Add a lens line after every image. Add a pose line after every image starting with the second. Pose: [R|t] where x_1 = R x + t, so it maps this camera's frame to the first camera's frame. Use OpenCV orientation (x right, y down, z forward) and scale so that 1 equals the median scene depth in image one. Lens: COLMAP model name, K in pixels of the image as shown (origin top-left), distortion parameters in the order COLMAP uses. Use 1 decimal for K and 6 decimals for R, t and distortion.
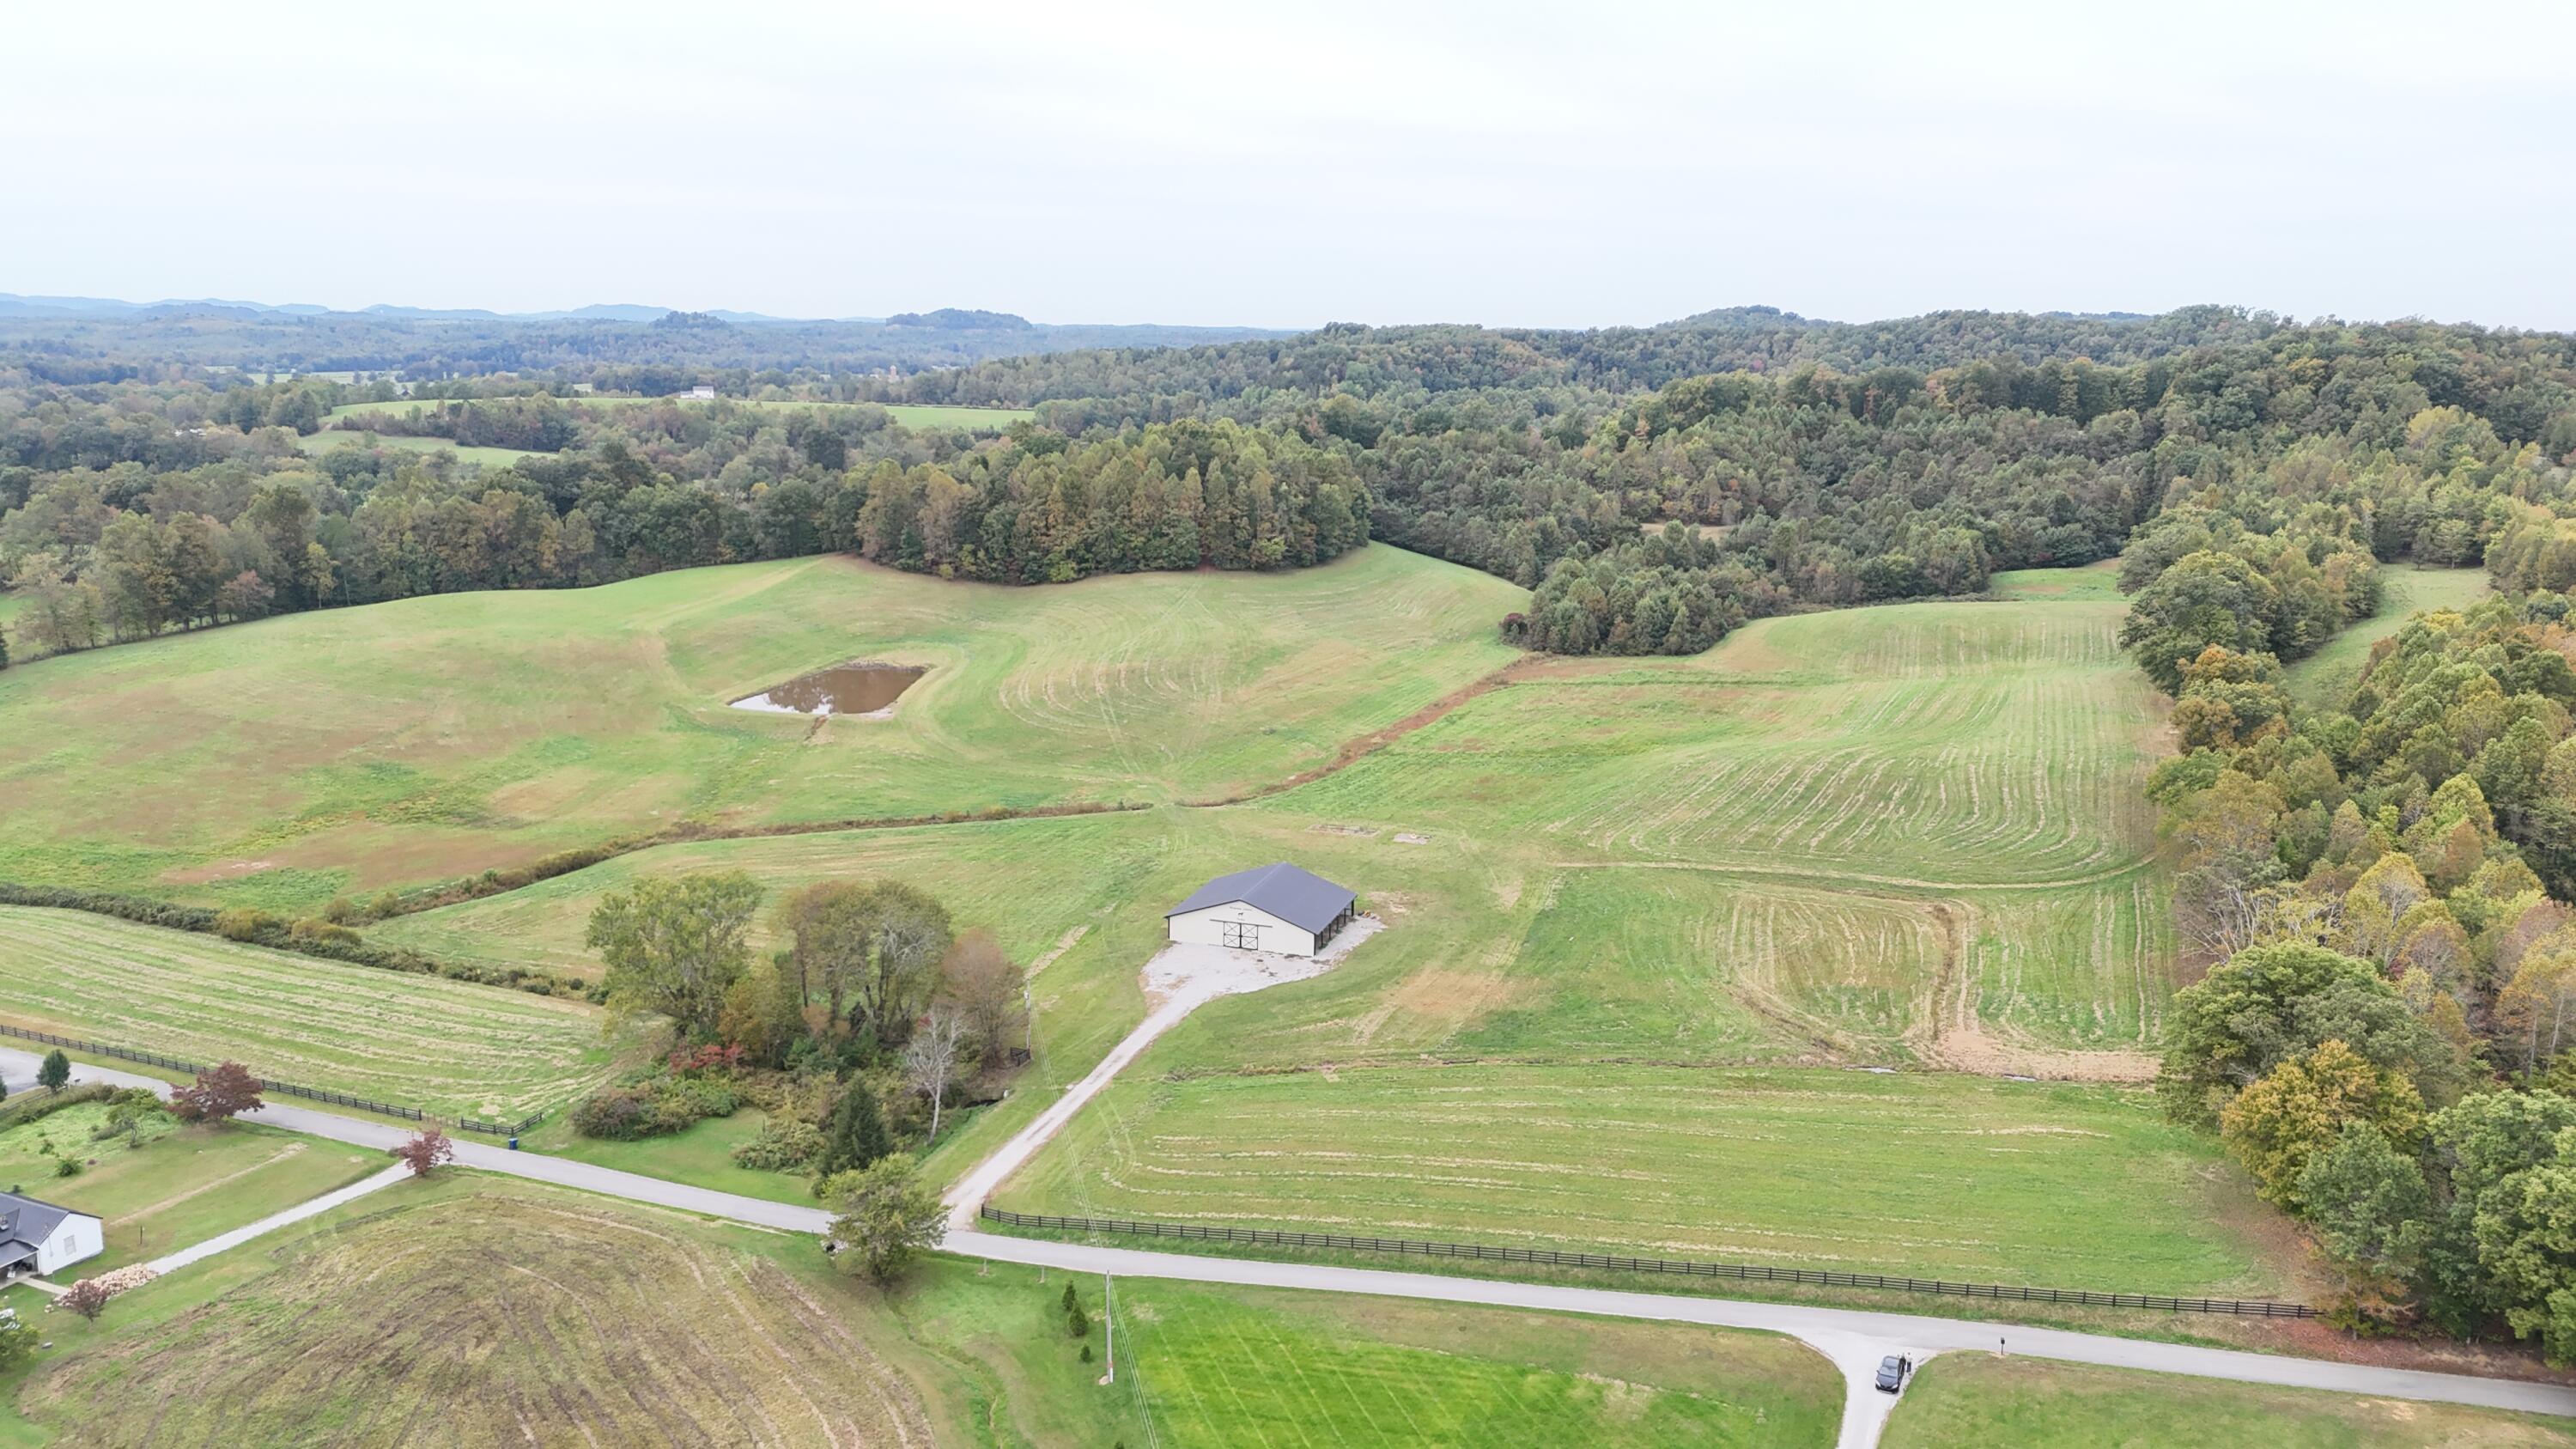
lens RADIAL K [[1855.1, 0, 1288.0], [0, 1855.1, 724.5], [0, 0, 1]] dist [0.199947, -0.538018]
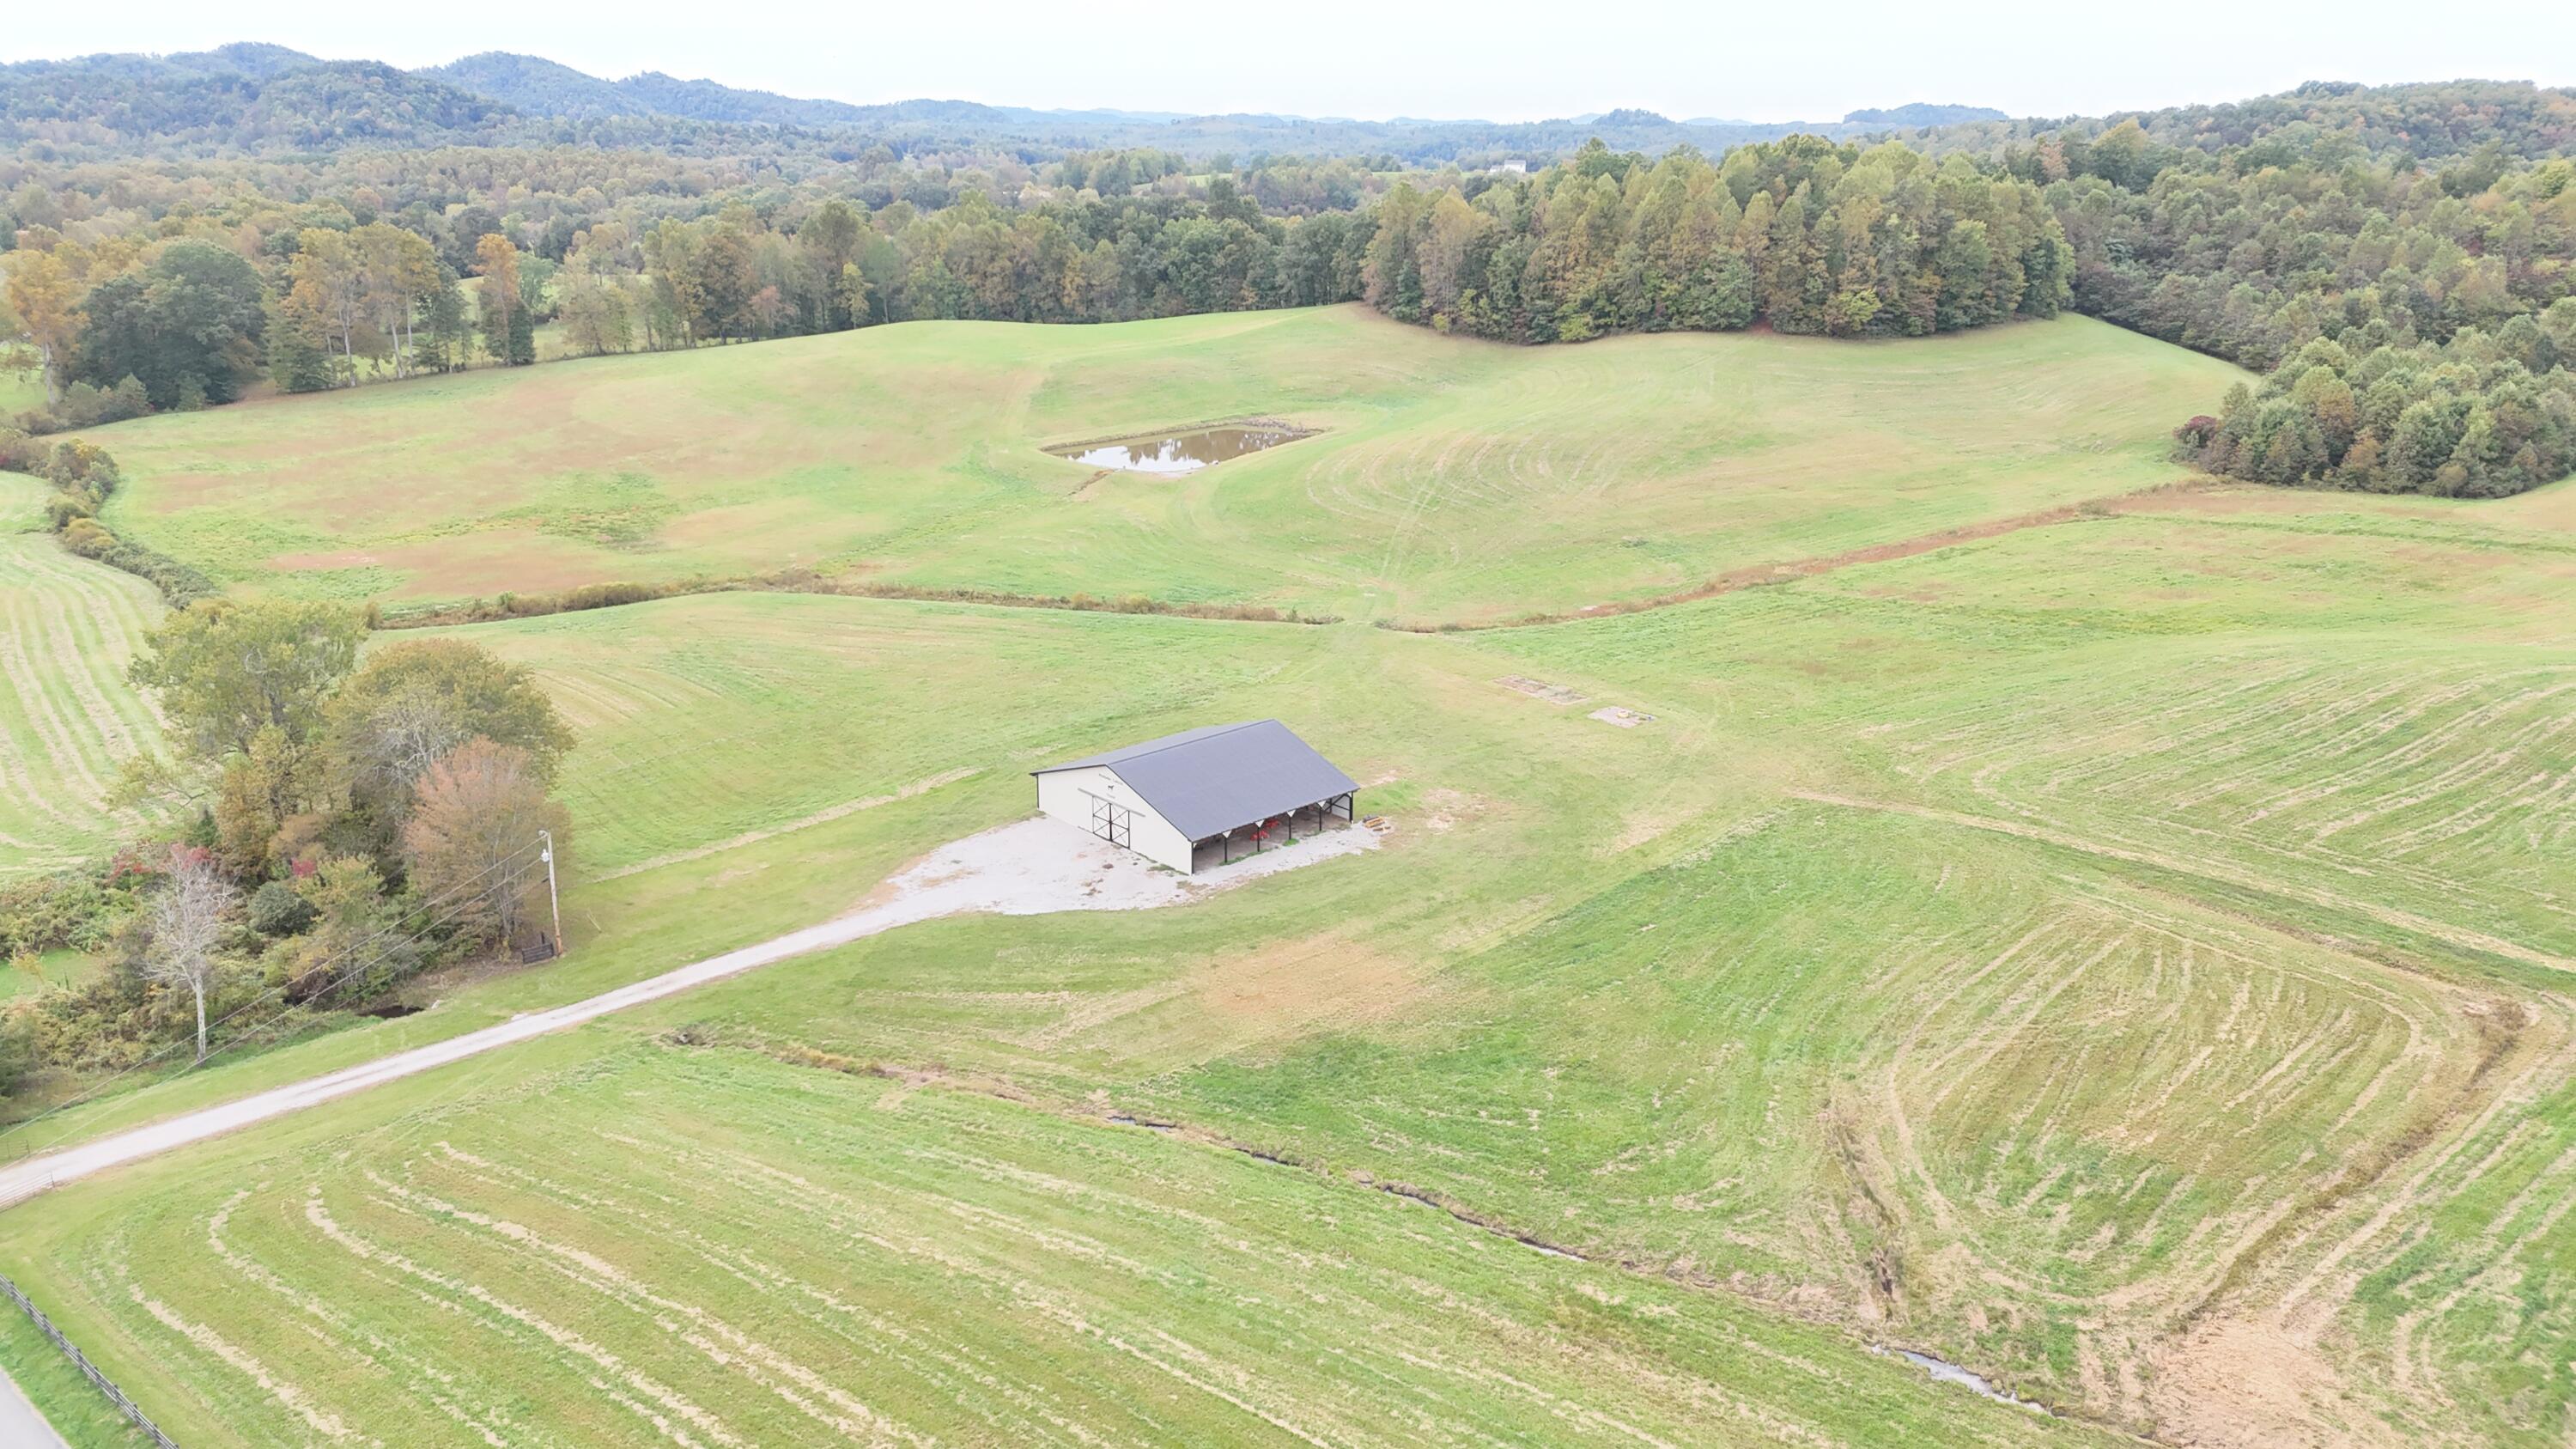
lens RADIAL K [[1876.7, 0, 1280.5], [0, 1876.7, 732.3], [0, 0, 1]] dist [0.073862, -0.069190]
pose [[0.878748, 0.144403, -0.454916, 0.152224], [-0.099656, 0.987637, 0.121000, 0.001448], [0.466765, -0.060993, 0.882275, 0.240040]]
